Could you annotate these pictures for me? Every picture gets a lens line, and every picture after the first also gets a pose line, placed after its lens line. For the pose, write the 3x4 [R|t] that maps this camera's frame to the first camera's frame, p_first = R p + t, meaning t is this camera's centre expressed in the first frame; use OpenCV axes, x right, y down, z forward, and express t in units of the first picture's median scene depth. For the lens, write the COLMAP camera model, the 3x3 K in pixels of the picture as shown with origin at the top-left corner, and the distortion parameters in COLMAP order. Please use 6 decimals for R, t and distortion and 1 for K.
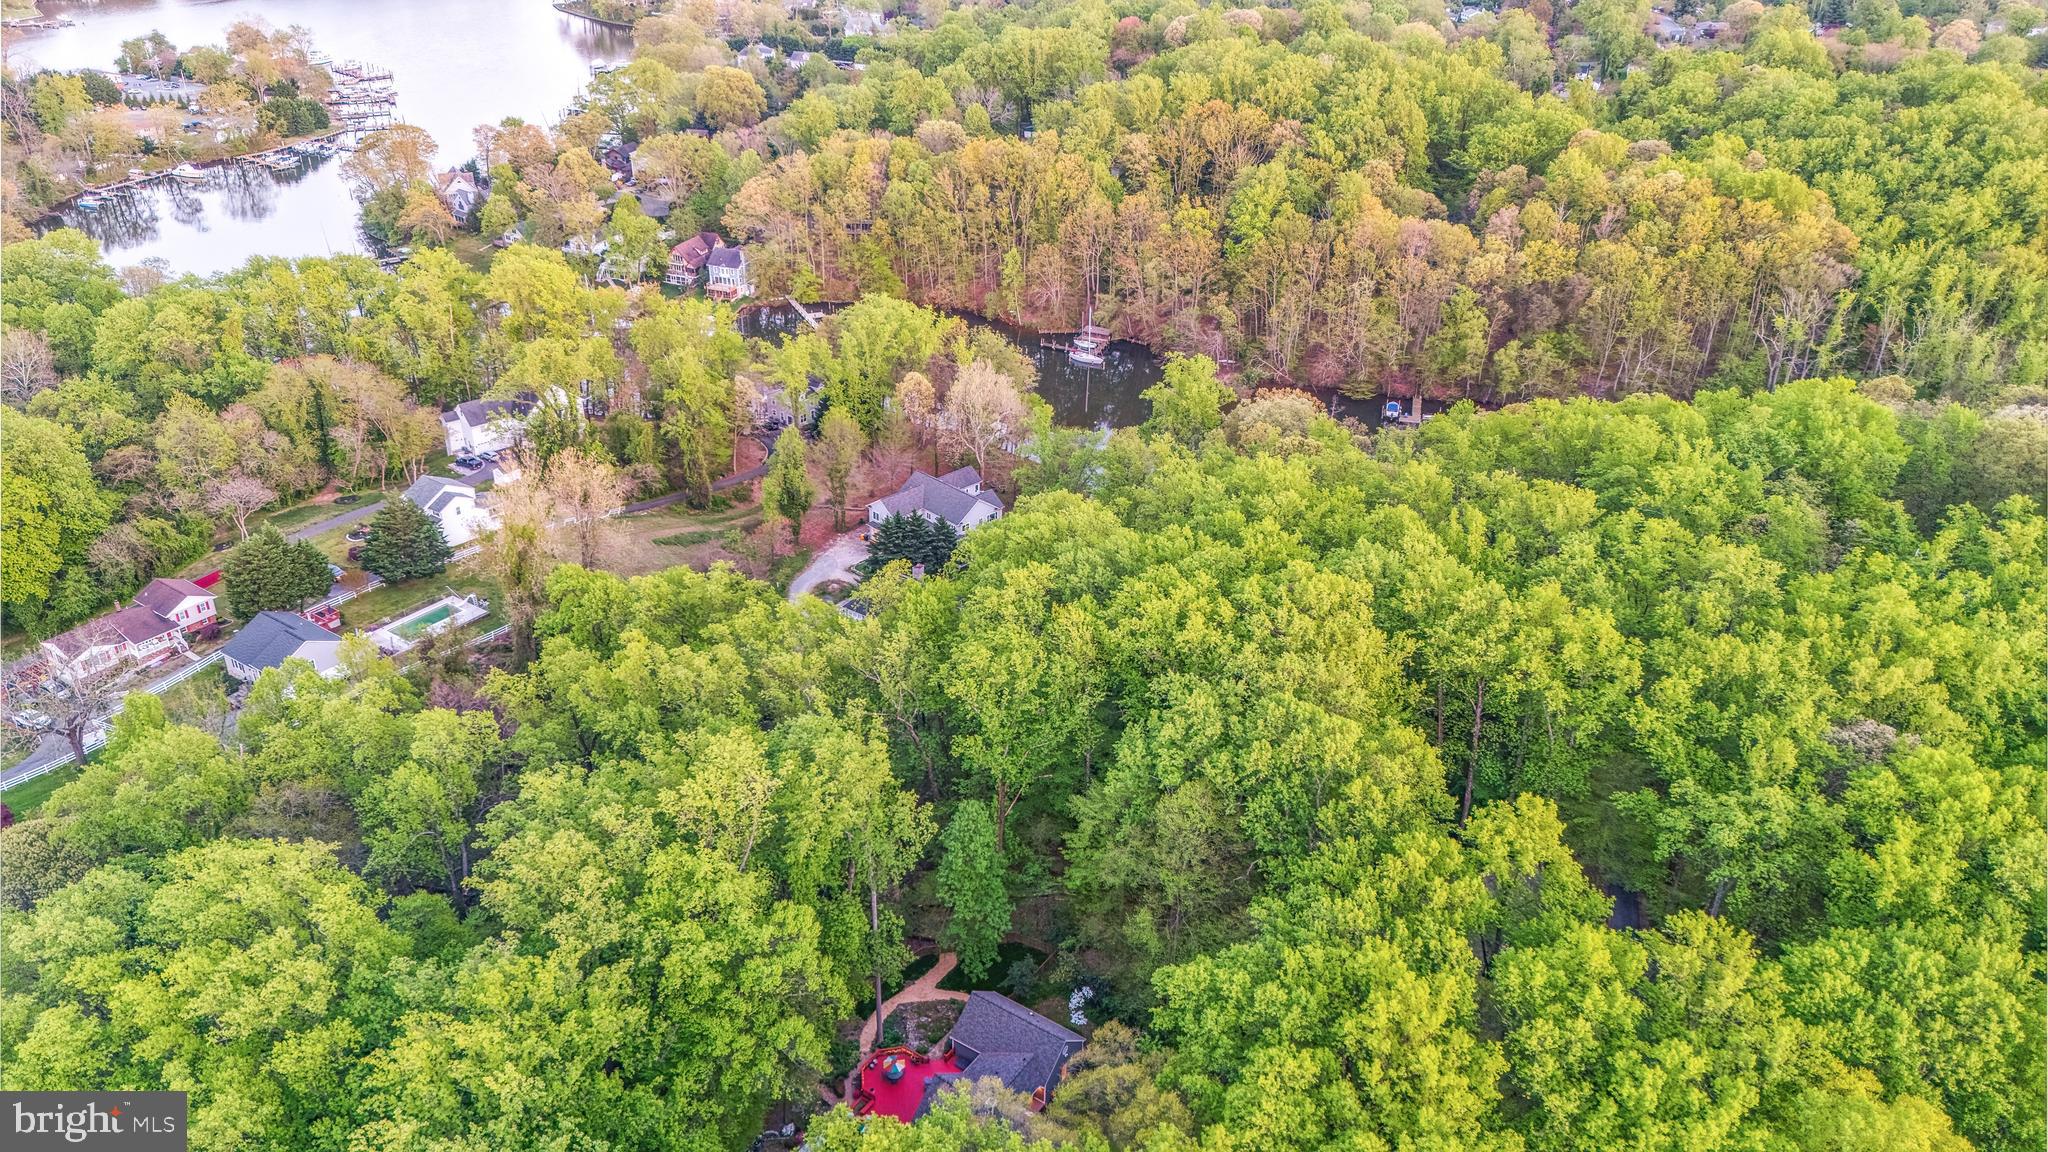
lens RADIAL K [[1472.4, 0, 1024.0], [0, 1472.4, 576.0], [0, 0, 1]] dist [0.091807, -0.097506]
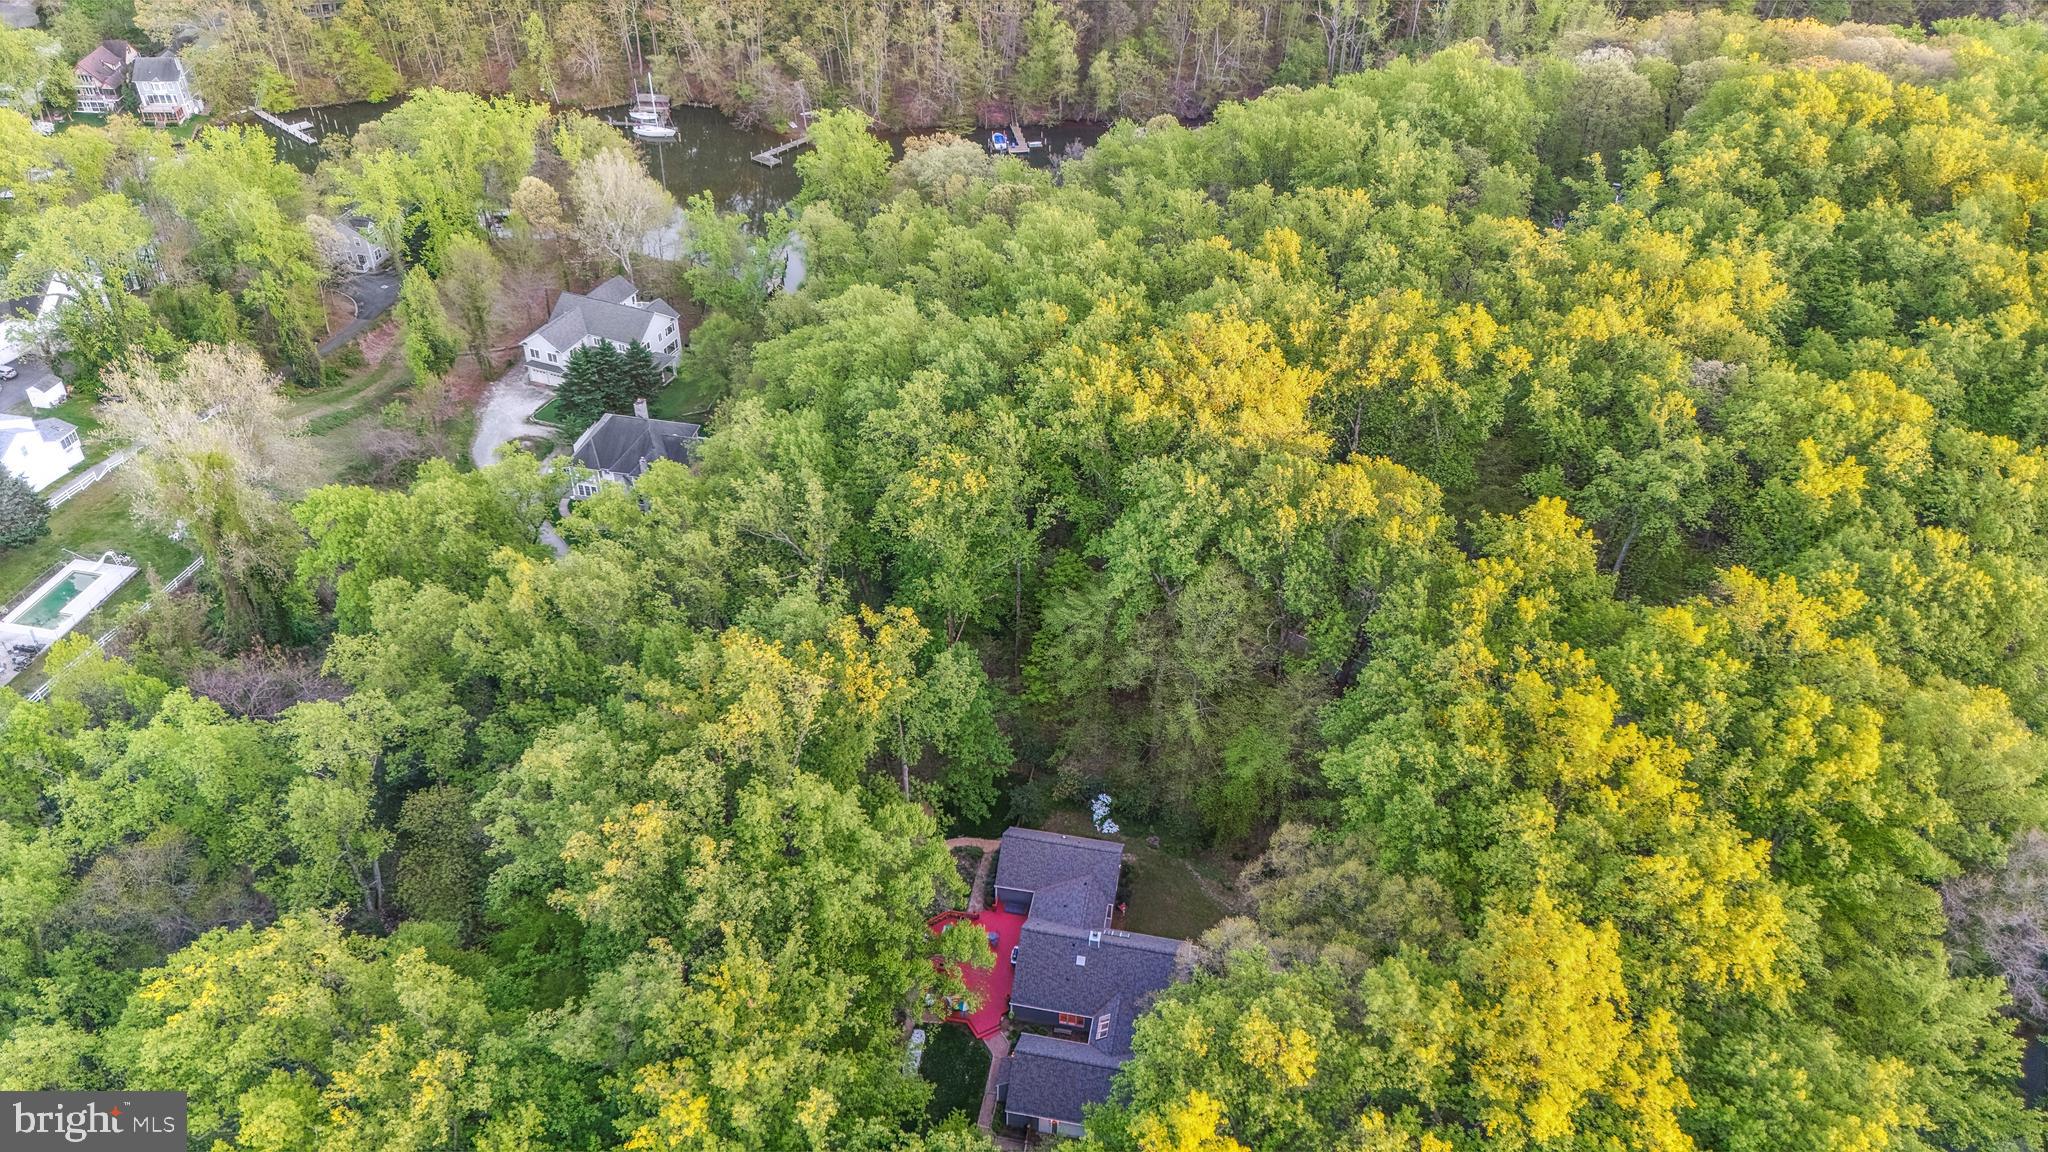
lens RADIAL K [[1472.4, 0, 1024.0], [0, 1472.4, 576.0], [0, 0, 1]] dist [0.091807, -0.097506]
pose [[0.917382, -0.244224, 0.314270, -0.144549], [0.189815, 0.962487, 0.193877, -0.030107], [-0.349831, -0.118206, 0.929326, 0.073087]]
